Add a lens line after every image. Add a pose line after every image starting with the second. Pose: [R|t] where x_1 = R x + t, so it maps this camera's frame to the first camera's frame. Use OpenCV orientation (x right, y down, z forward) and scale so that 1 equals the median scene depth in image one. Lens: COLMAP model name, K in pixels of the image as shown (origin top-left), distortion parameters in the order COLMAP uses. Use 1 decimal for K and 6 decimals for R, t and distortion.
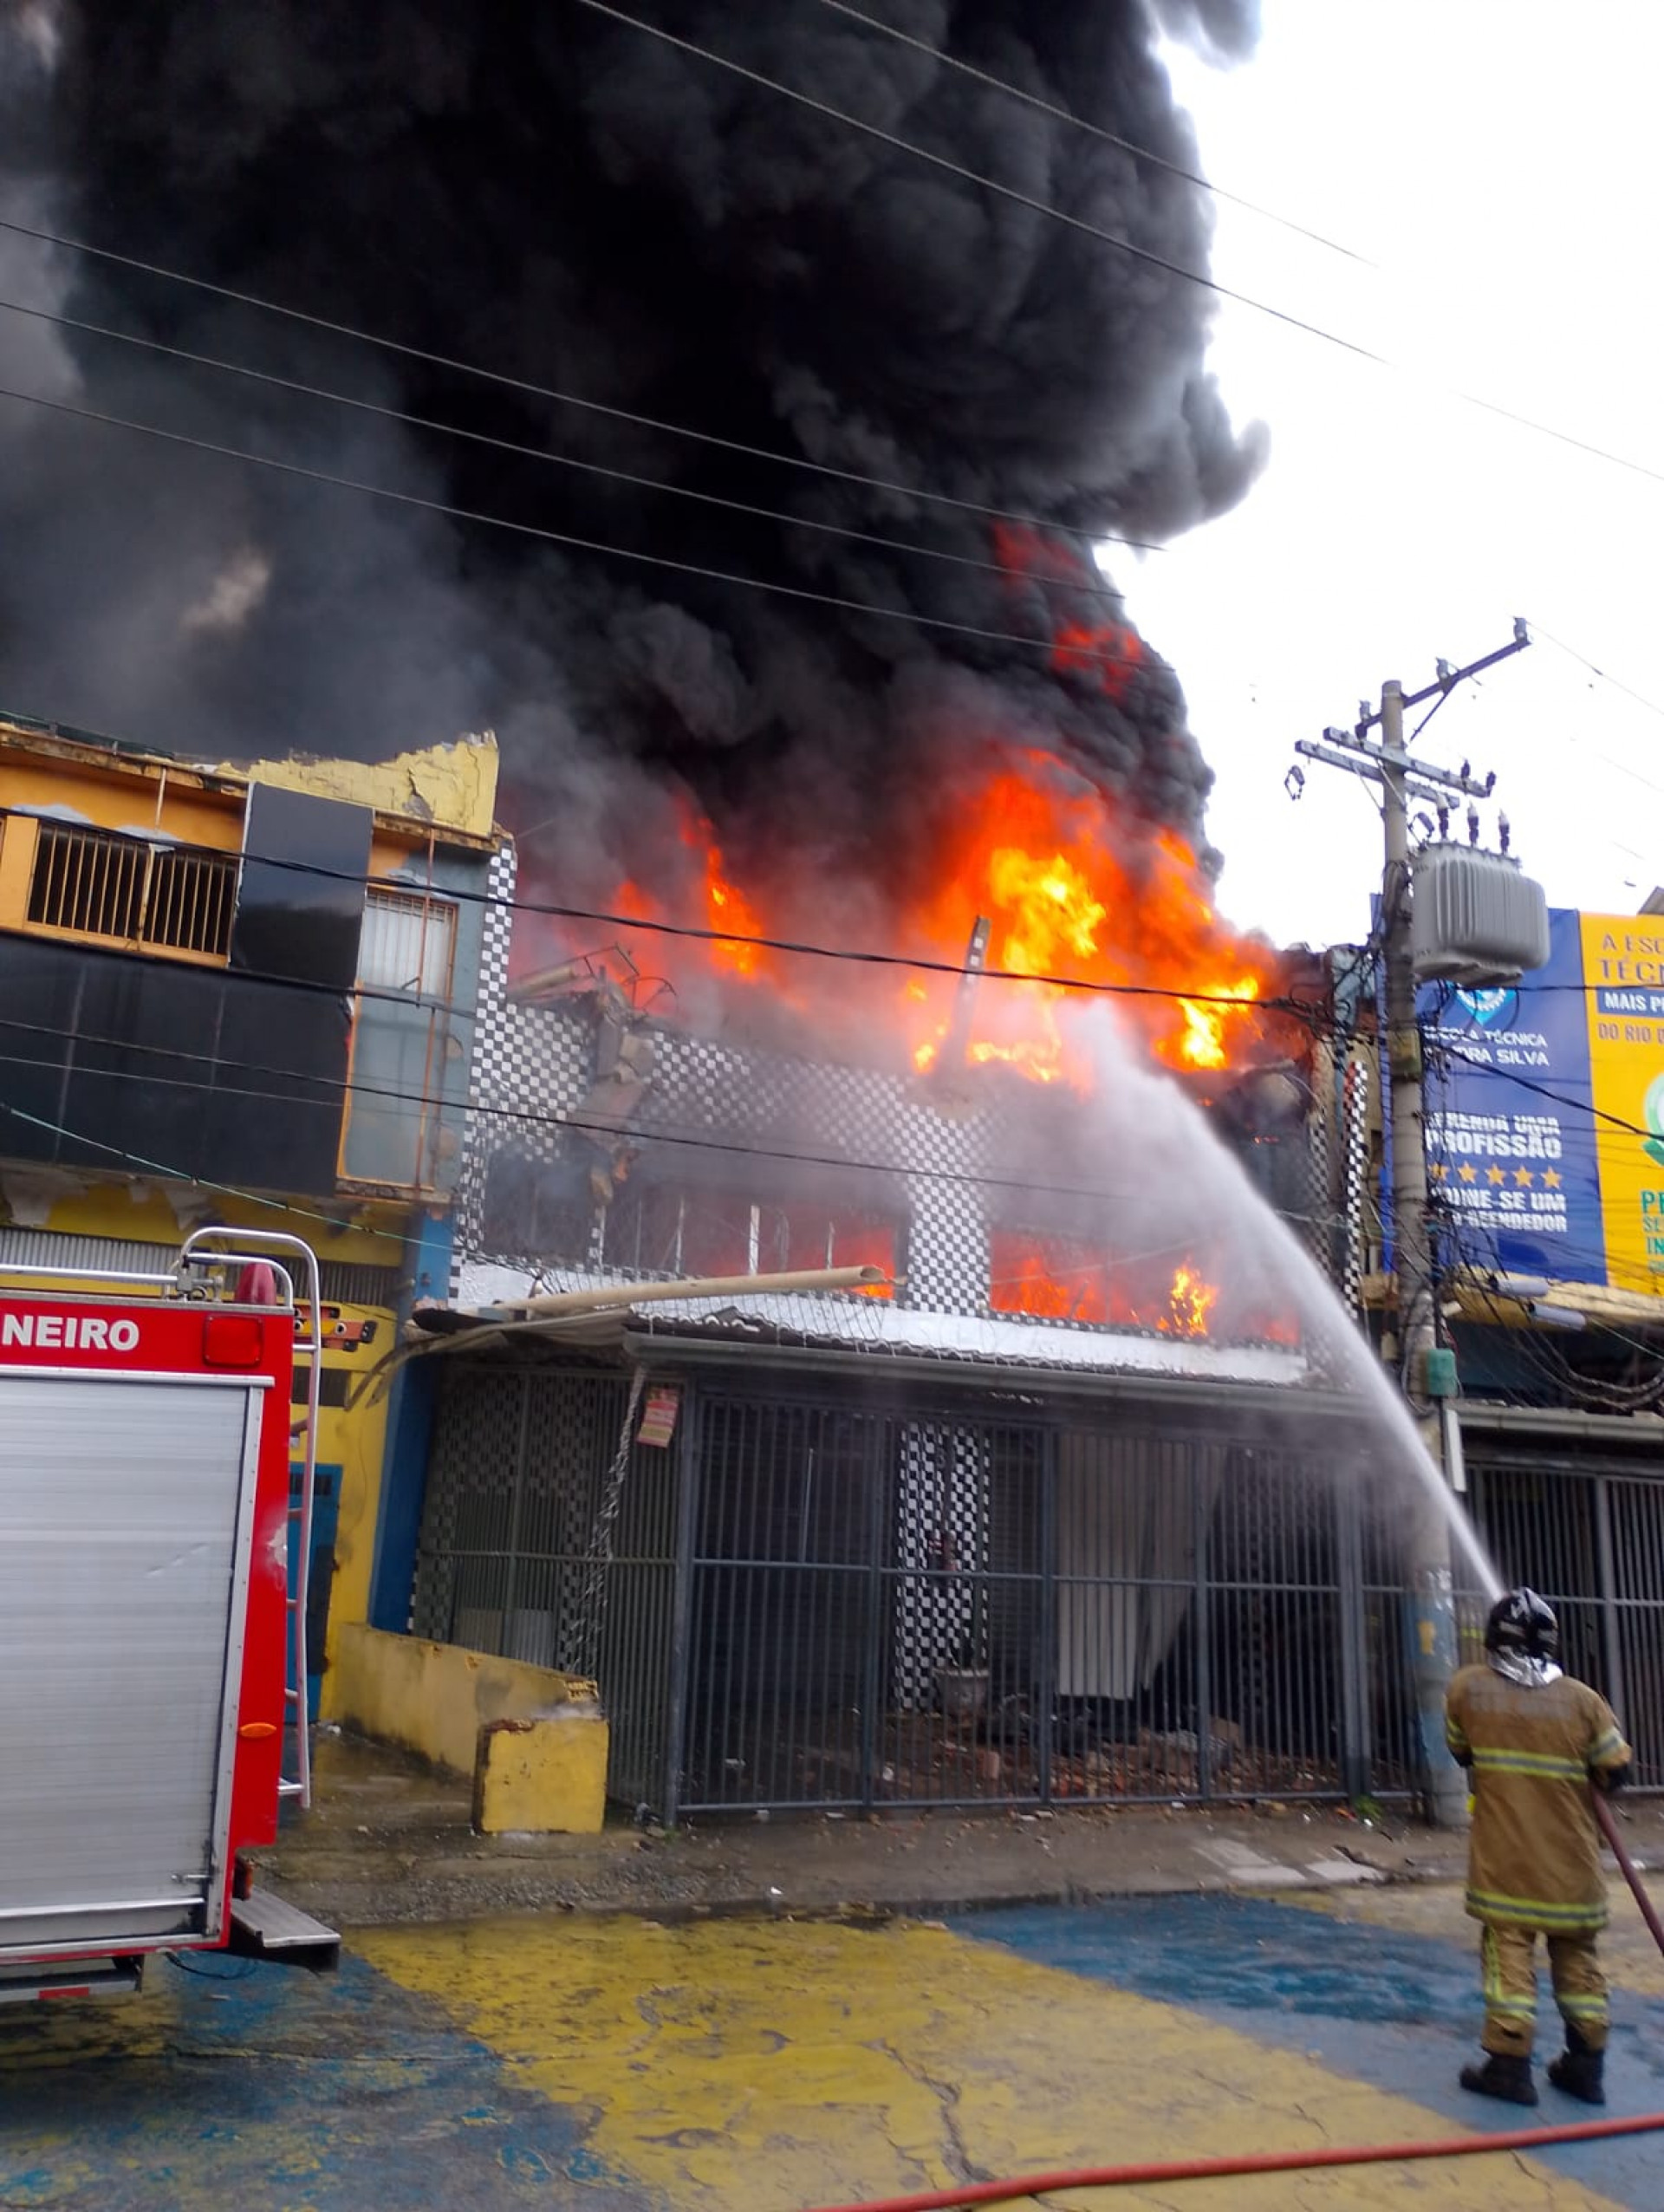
lens RADIAL K [[1762.6, 0, 788.2], [0, 1762.6, 1124.7], [0, 0, 1]] dist [0.047423, -0.048543]
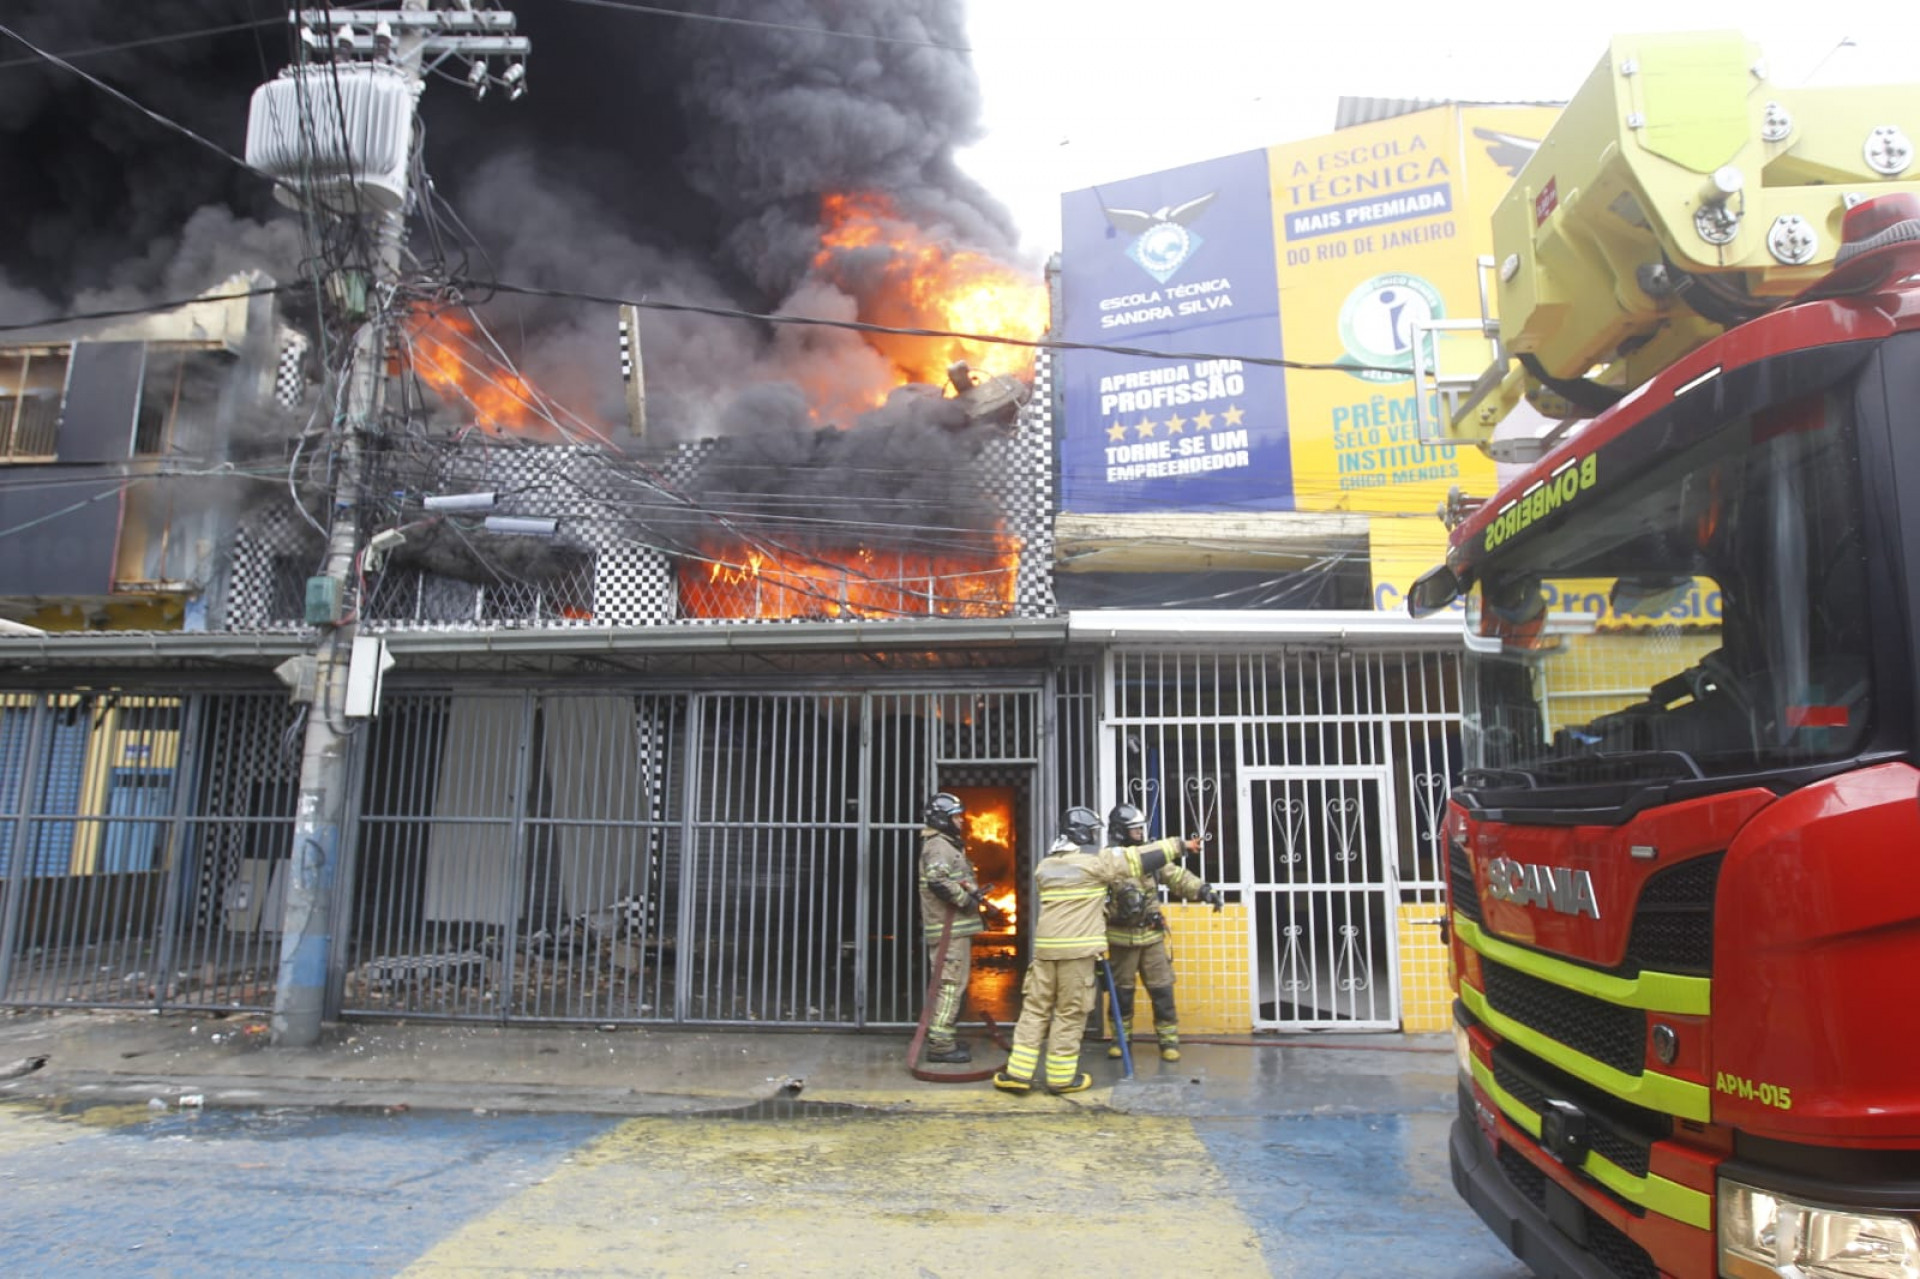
lens RADIAL K [[1073.6, 0, 960.0], [0, 1073.6, 639.5], [0, 0, 1]] dist [-0.055586, 0.023253]
pose [[0.866109, -0.123338, -0.484400, 0.784169], [0.148758, 0.988771, 0.014218, 0.168785], [0.477207, -0.084372, 0.874731, 0.537179]]
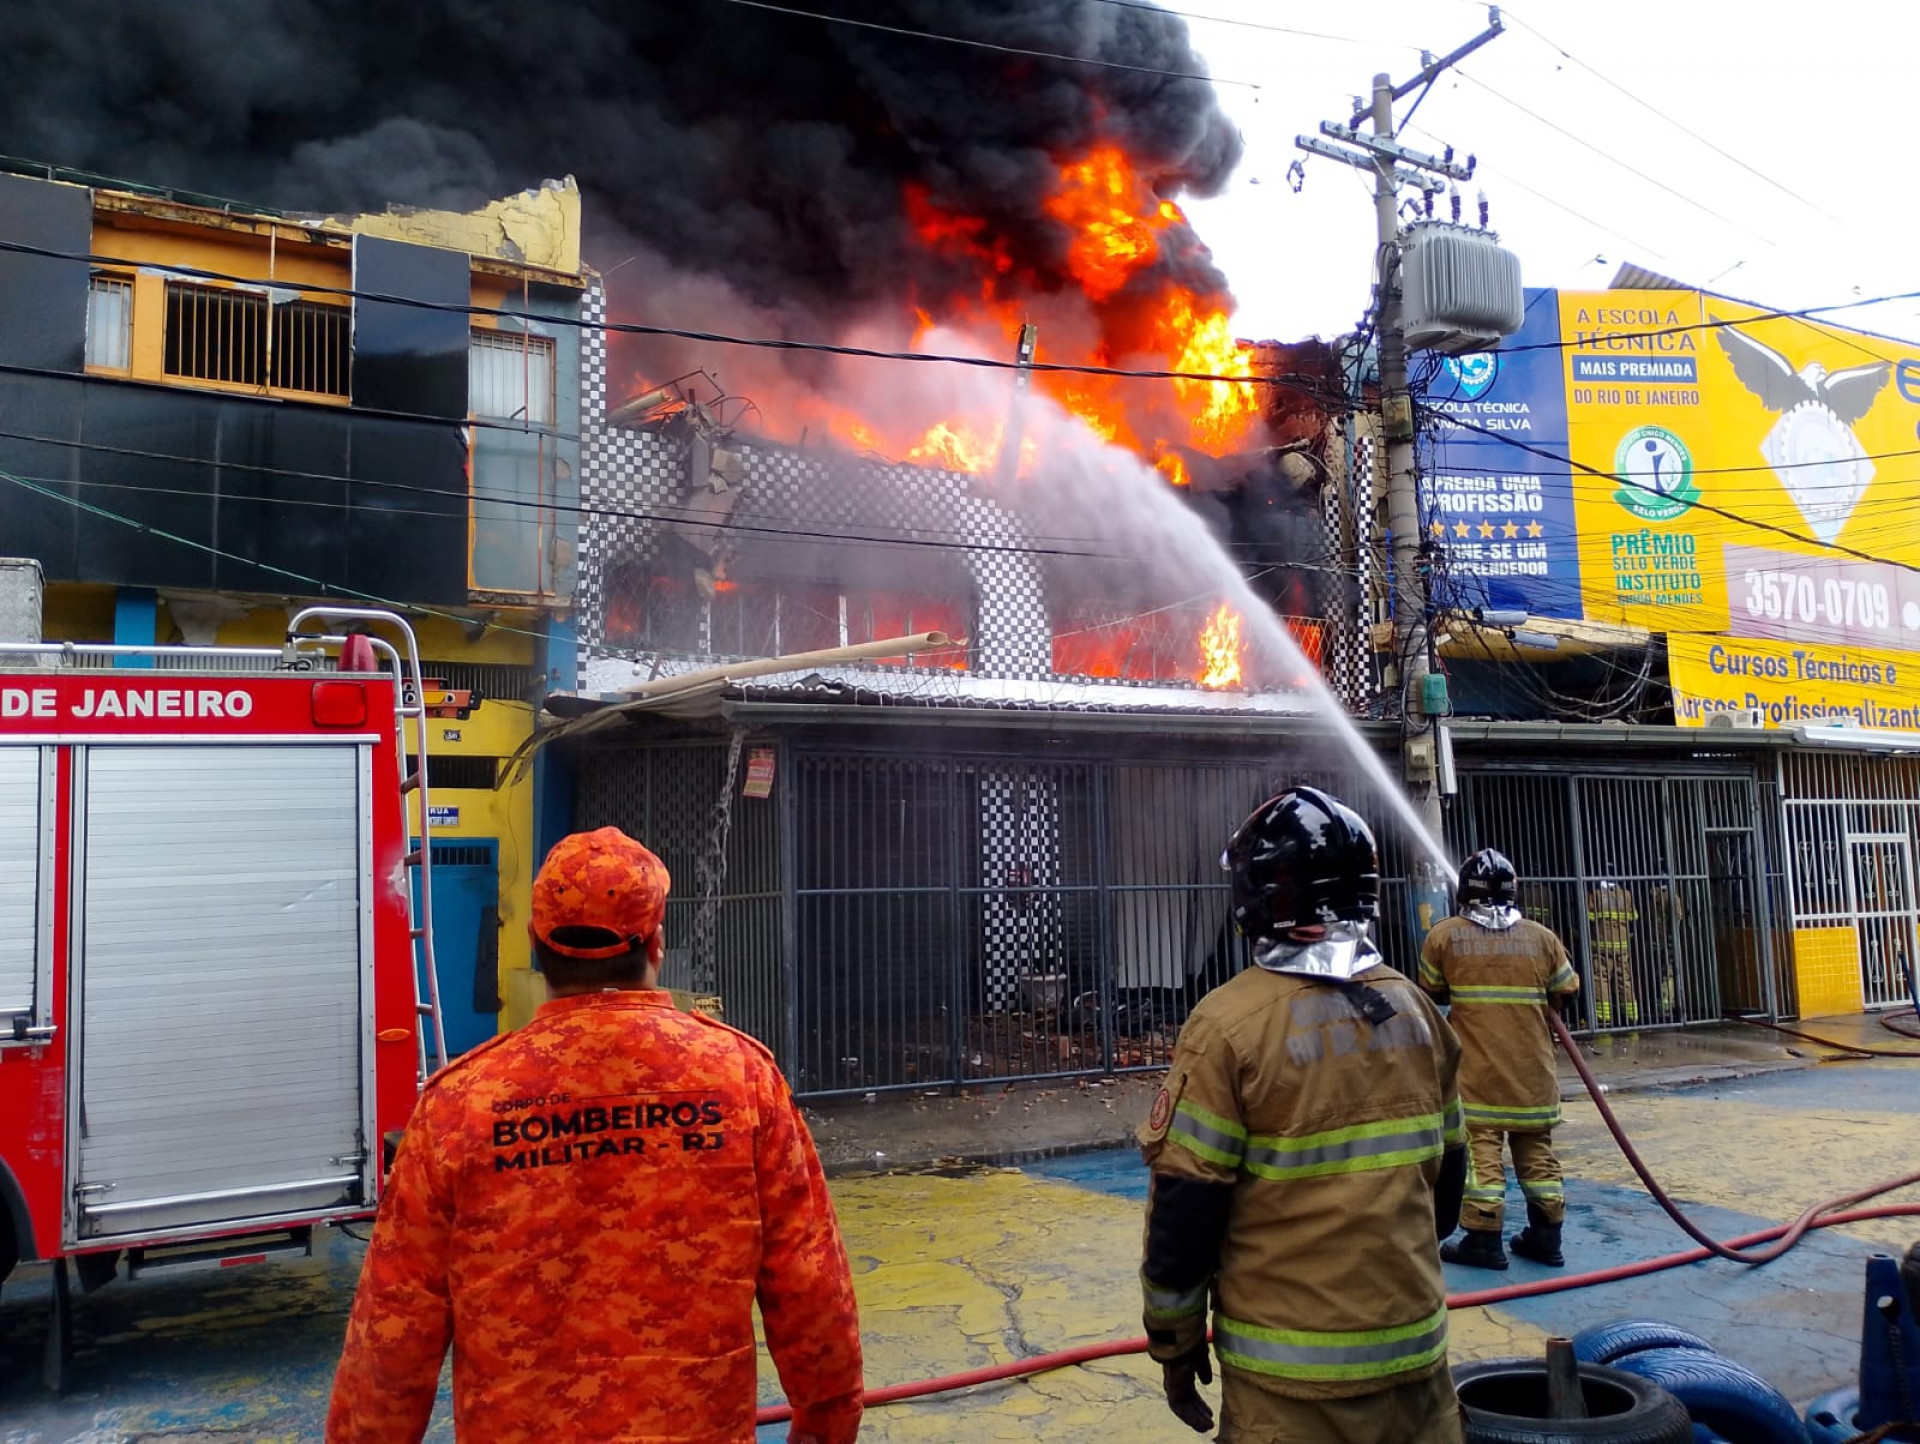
lens RADIAL K [[1521.1, 0, 916.0], [0, 1521.1, 722.7], [0, 0, 1]] dist [0.040870, -0.018311]
pose [[0.997891, -0.063737, 0.012303, 0.013518], [0.061808, 0.990851, 0.119979, 0.014310], [-0.019837, -0.118966, 0.992700, 0.011035]]
